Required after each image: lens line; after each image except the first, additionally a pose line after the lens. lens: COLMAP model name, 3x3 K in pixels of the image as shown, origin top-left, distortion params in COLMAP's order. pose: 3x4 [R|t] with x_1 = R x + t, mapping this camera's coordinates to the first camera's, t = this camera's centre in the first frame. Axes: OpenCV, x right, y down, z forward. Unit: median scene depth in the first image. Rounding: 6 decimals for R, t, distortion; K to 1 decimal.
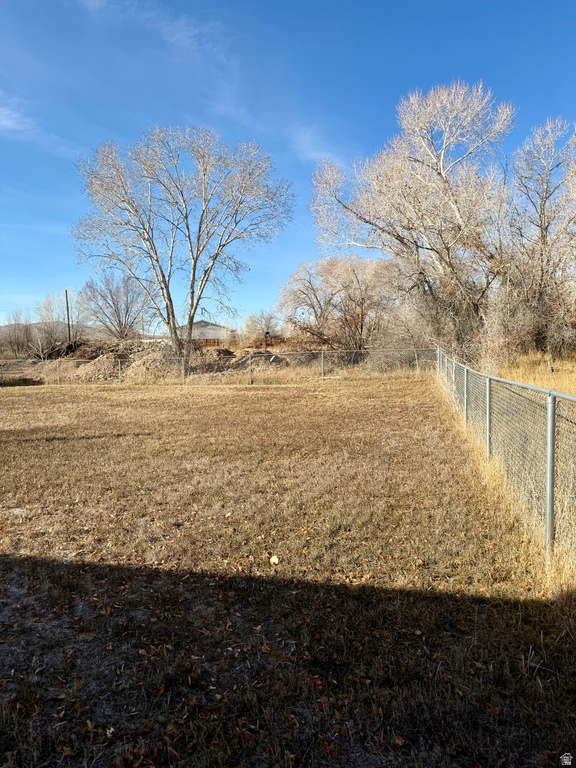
lens RADIAL K [[541.3, 0, 286.4], [0, 541.3, 383.7], [0, 0, 1]] dist [0.031016, -0.037338]
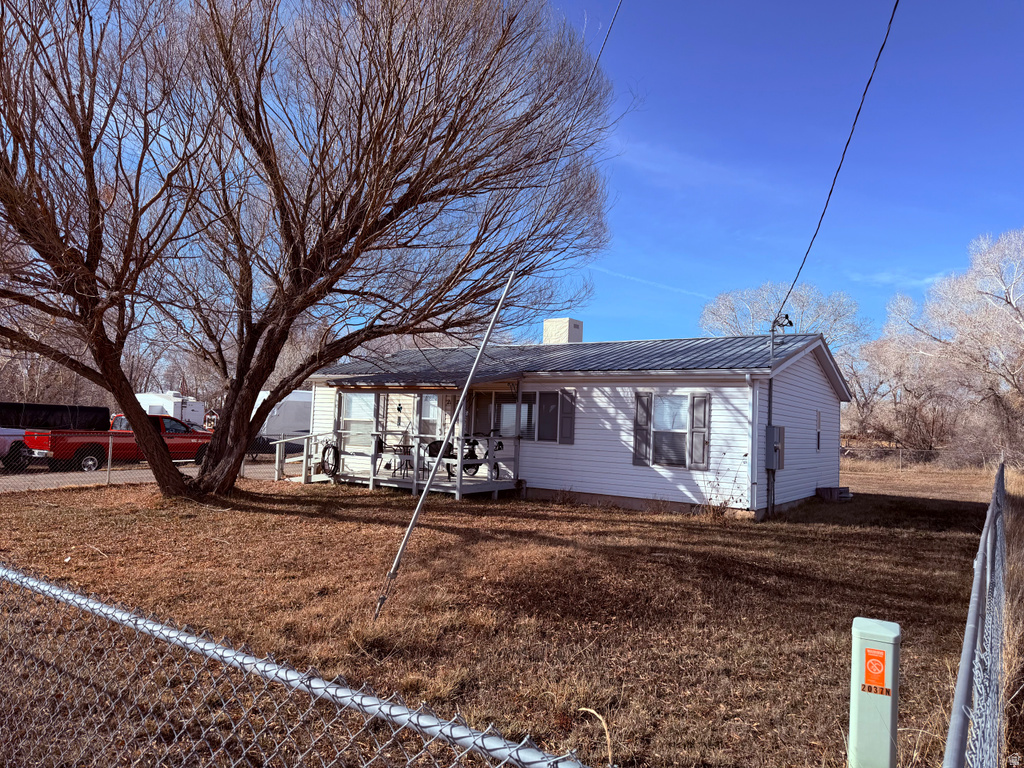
lens RADIAL K [[721.7, 0, 516.2], [0, 721.7, 384.5], [0, 0, 1]] dist [0.031016, -0.037338]
pose [[0.935239, 0.034478, -0.352334, -0.153069], [-0.081083, 0.989652, -0.118384, 0.054788], [0.344607, 0.139286, 0.928356, -0.784772]]
